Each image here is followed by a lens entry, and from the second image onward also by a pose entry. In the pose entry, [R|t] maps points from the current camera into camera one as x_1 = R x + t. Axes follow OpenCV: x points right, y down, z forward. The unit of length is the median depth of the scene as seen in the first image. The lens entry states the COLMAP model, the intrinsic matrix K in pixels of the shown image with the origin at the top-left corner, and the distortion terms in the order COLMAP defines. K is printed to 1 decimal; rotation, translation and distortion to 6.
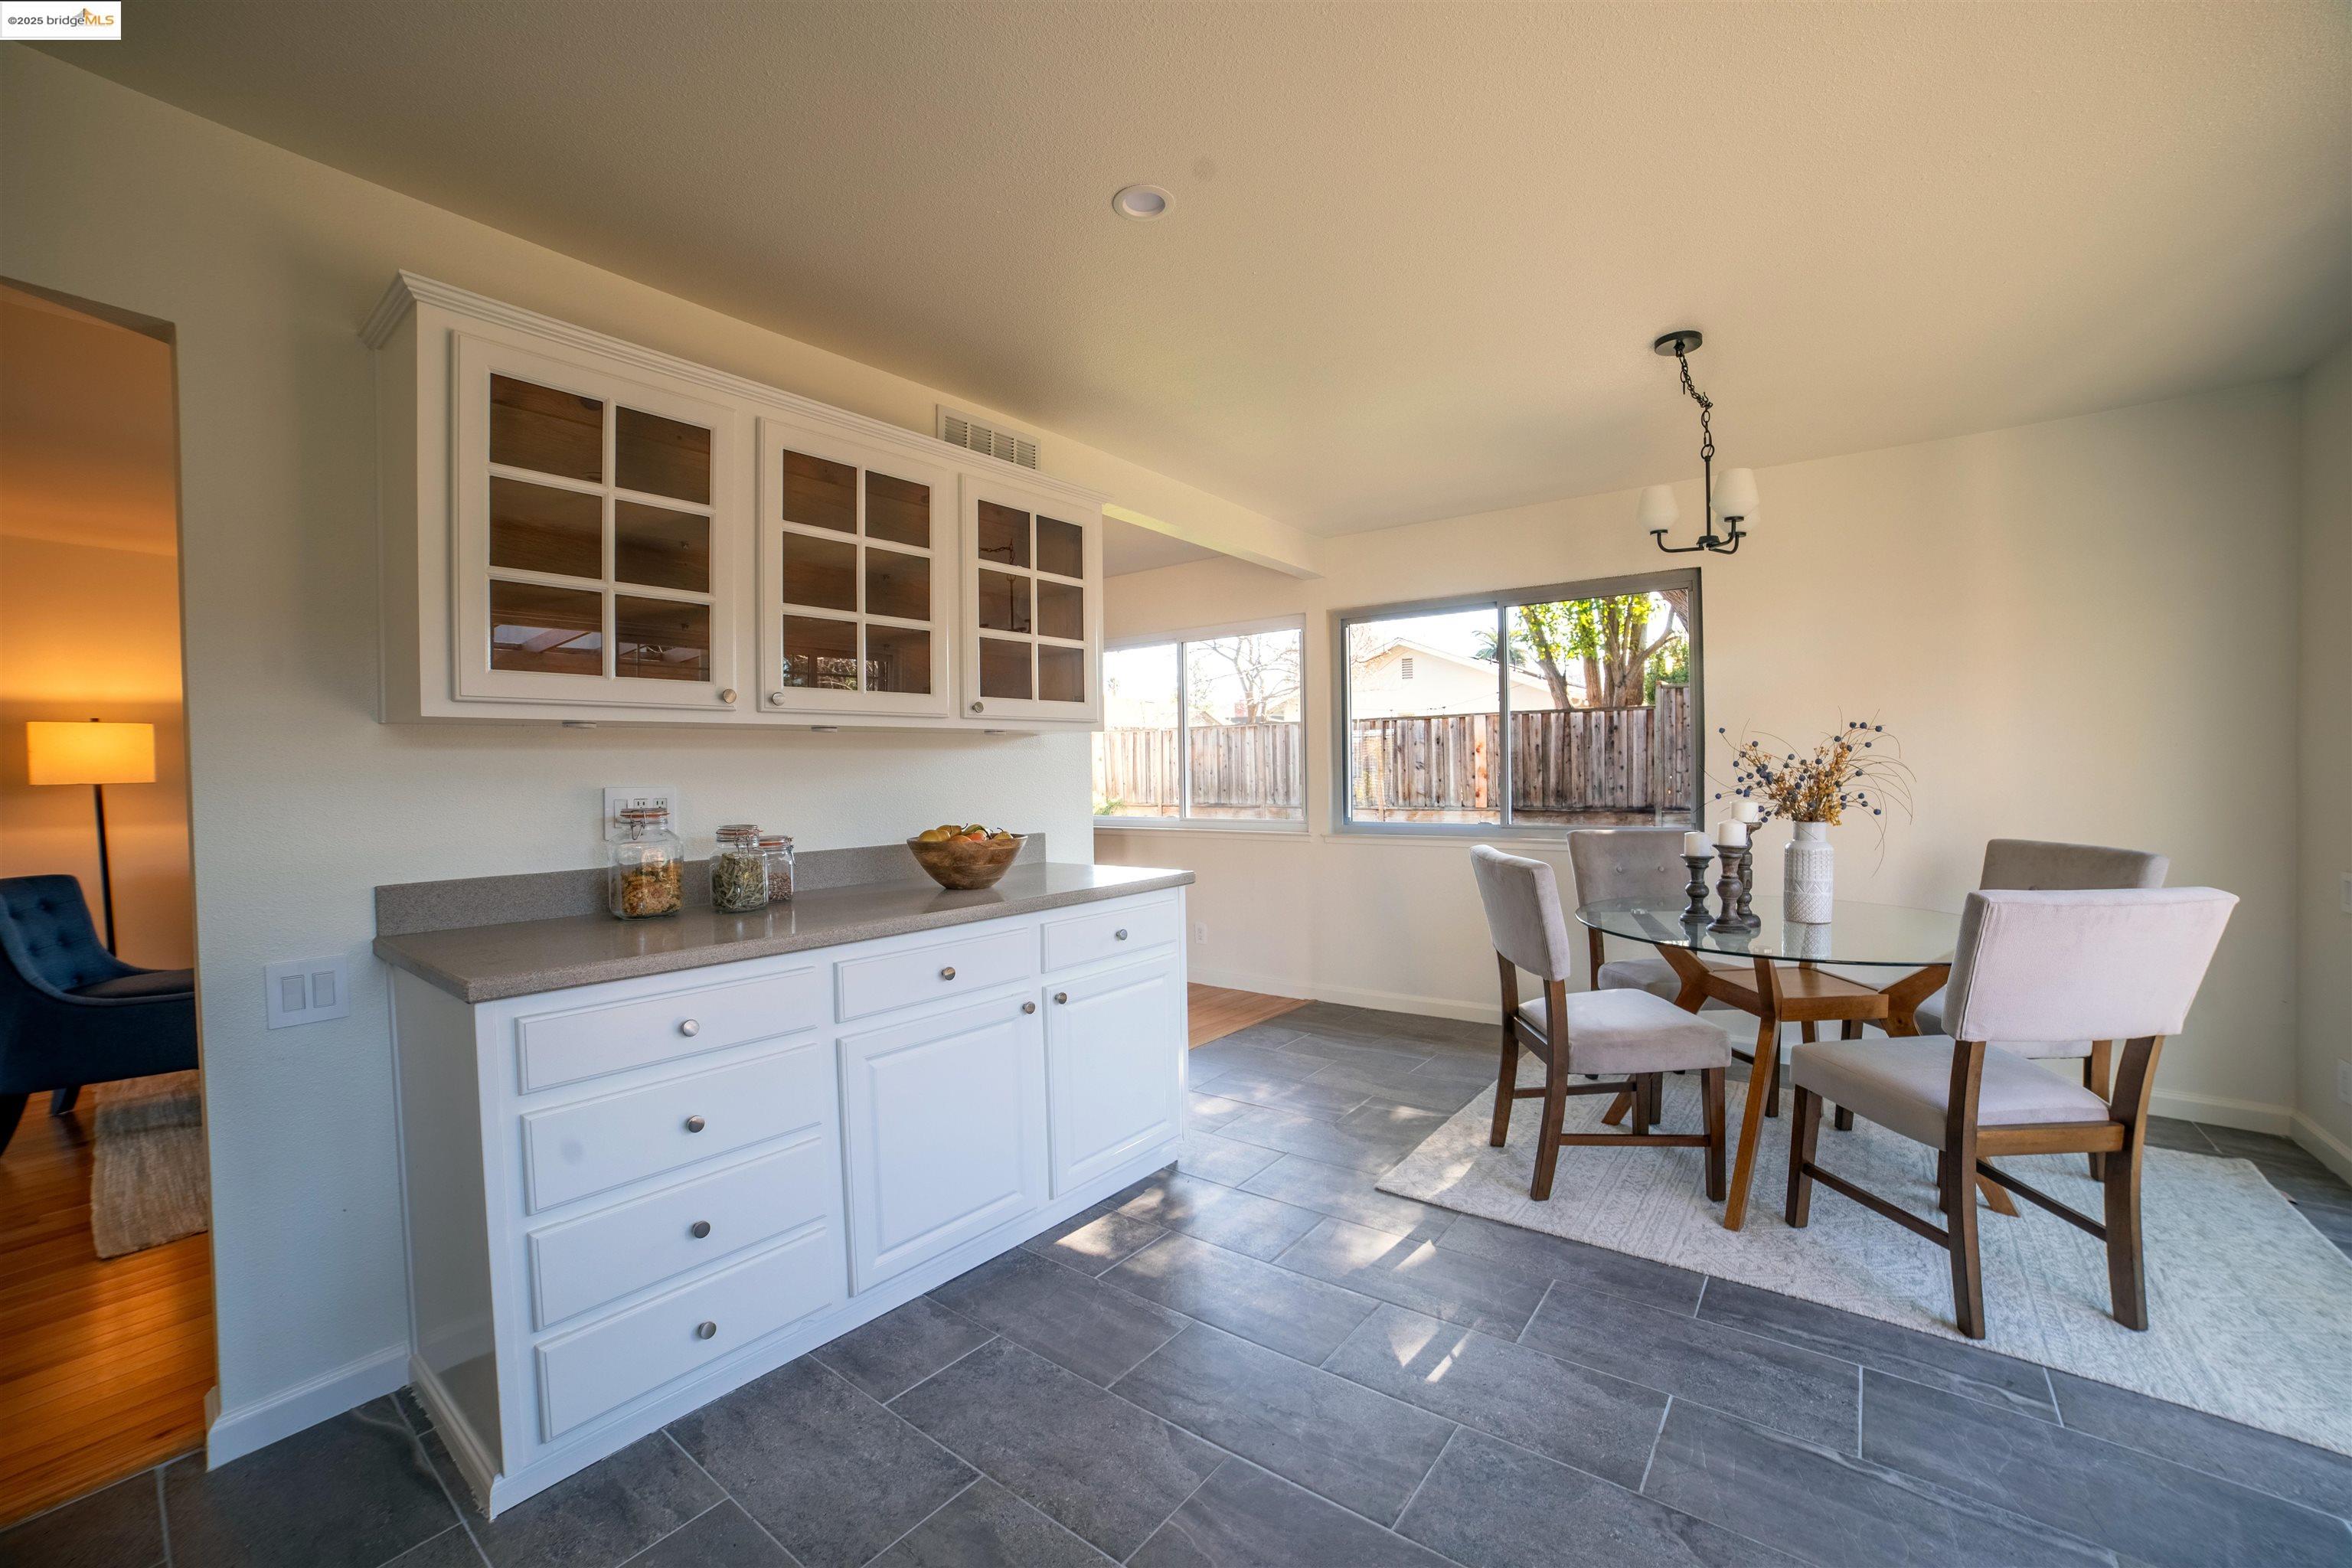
lens RADIAL K [[938.8, 0, 1187.7], [0, 938.8, 782.3], [0, 0, 1]] dist [-0.113416, 0.042149]
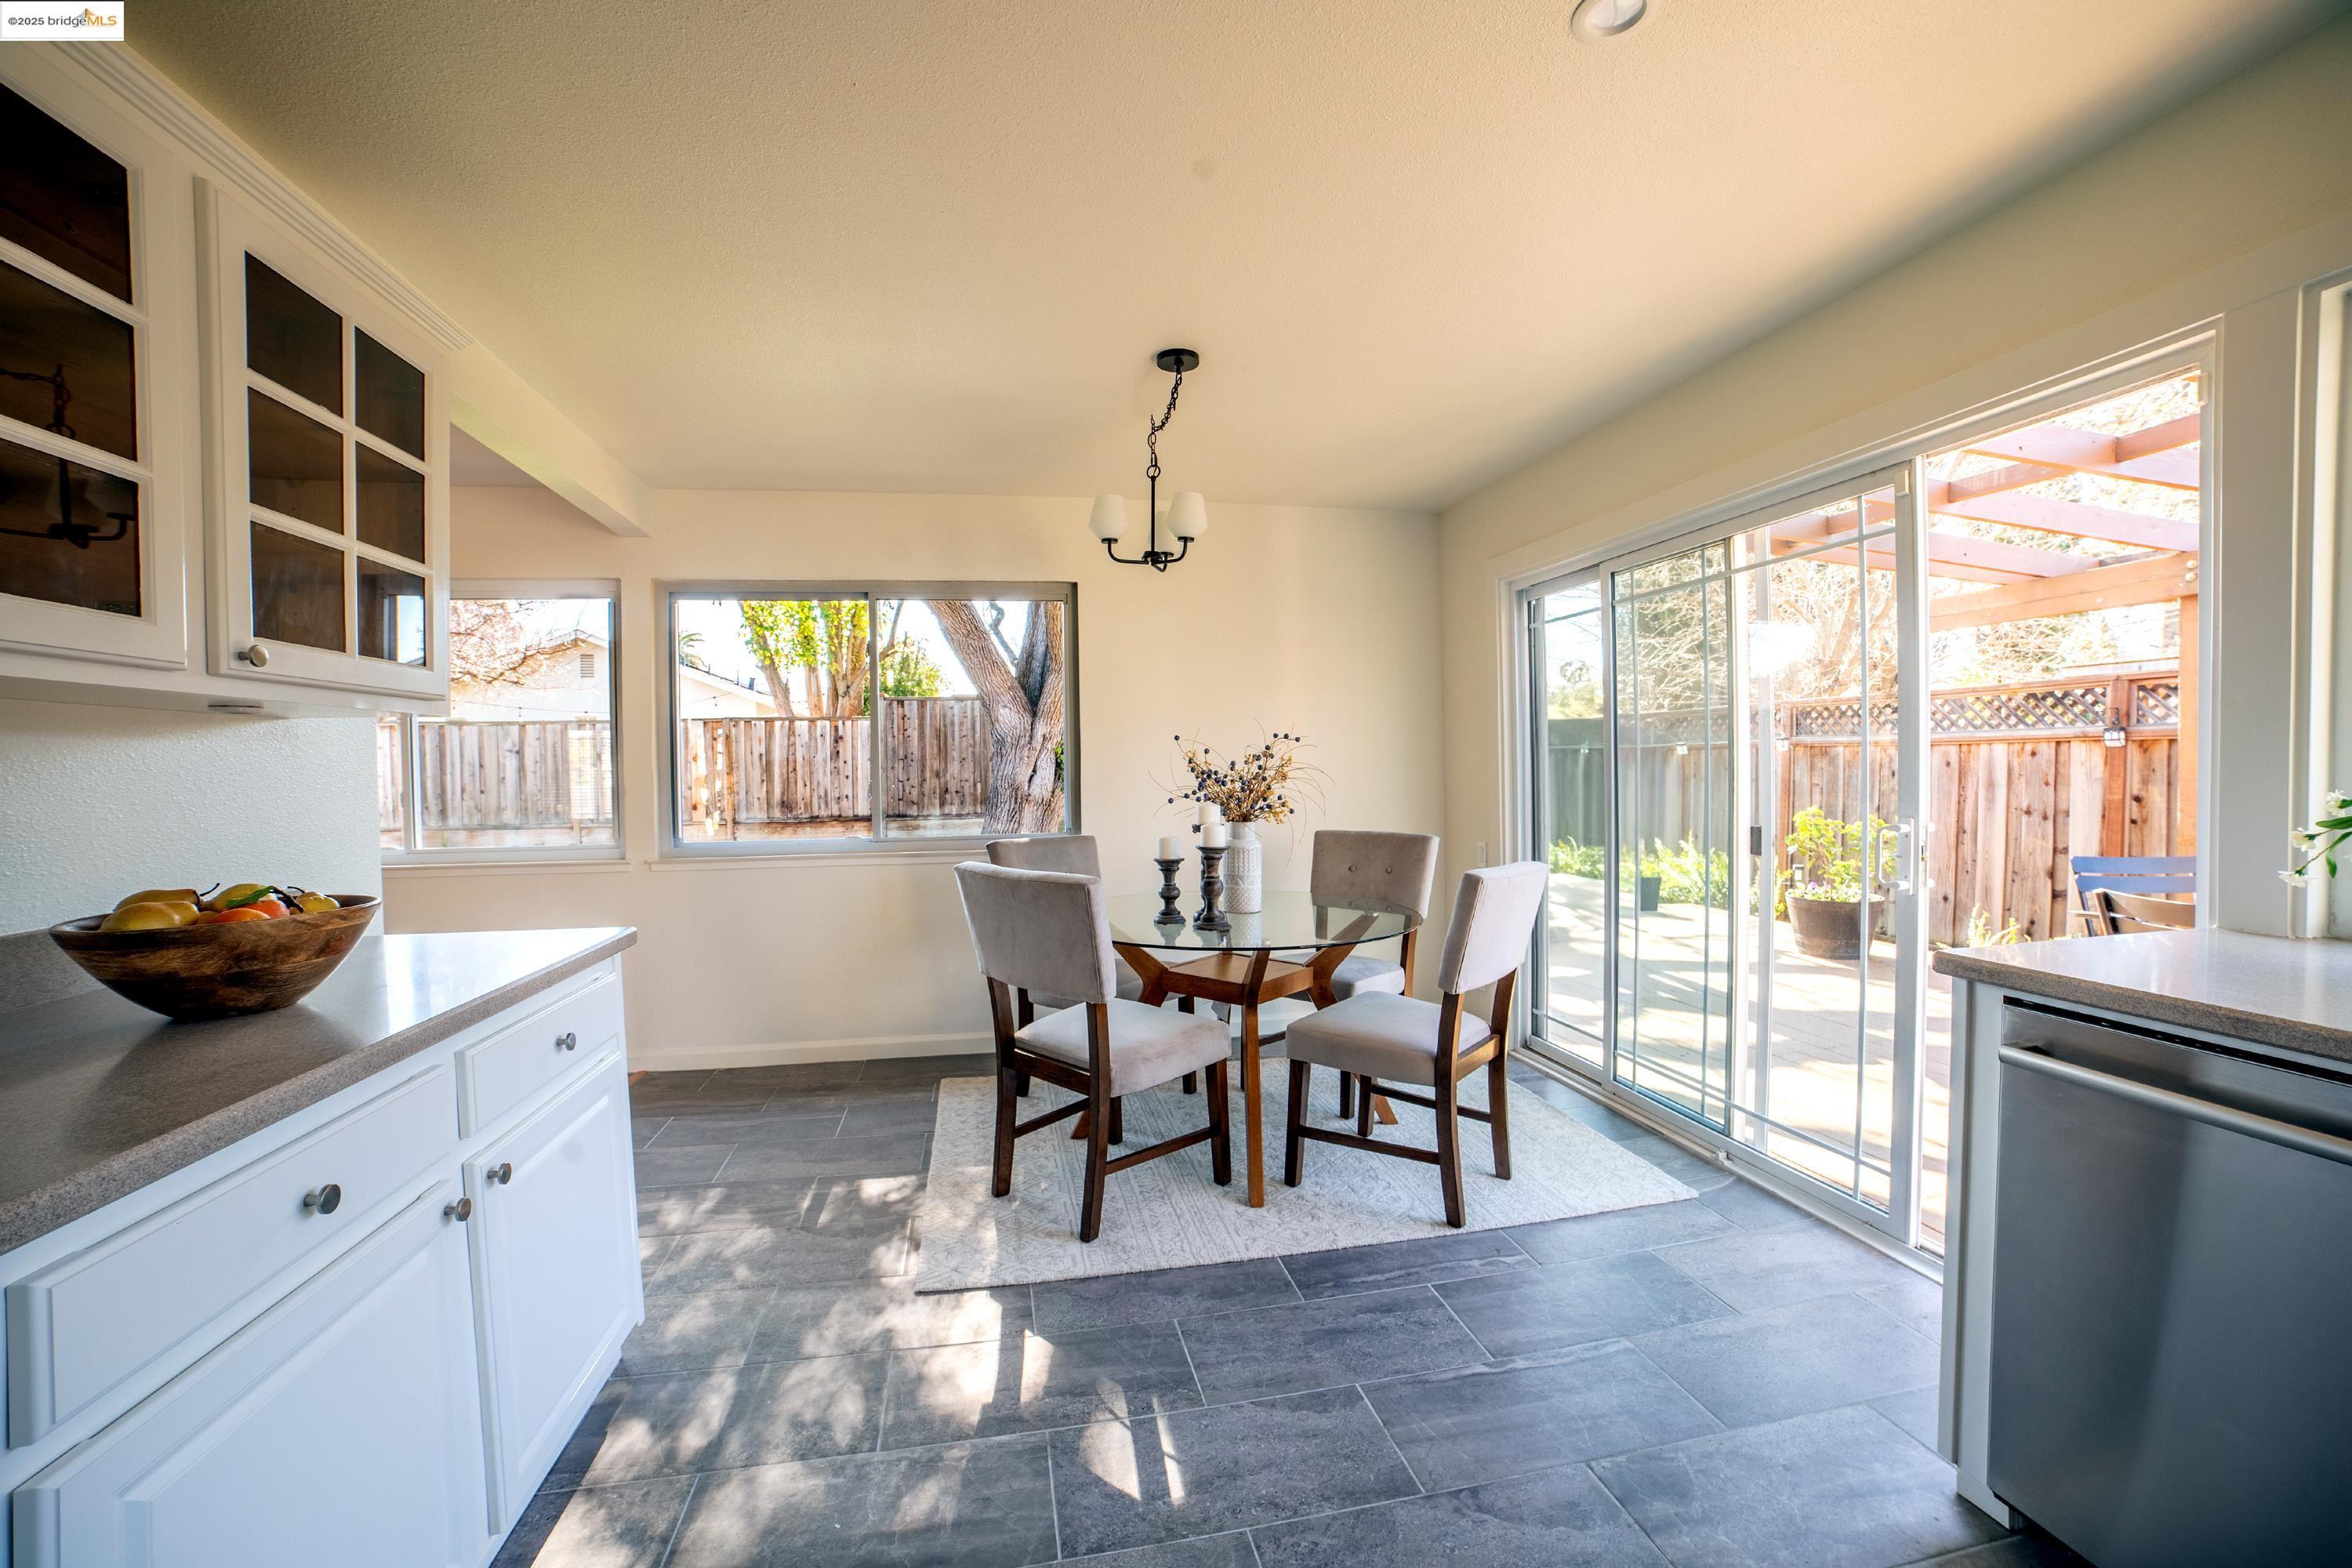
lens RADIAL K [[936.7, 0, 1169.2], [0, 936.7, 787.5], [0, 0, 1]] dist [-0.104075, 0.034221]
pose [[0.671194, -0.010624, 0.741205, -0.236045], [0.014847, 0.999889, 0.000887, -0.000942], [-0.741133, 0.010409, 0.671278, 0.296165]]
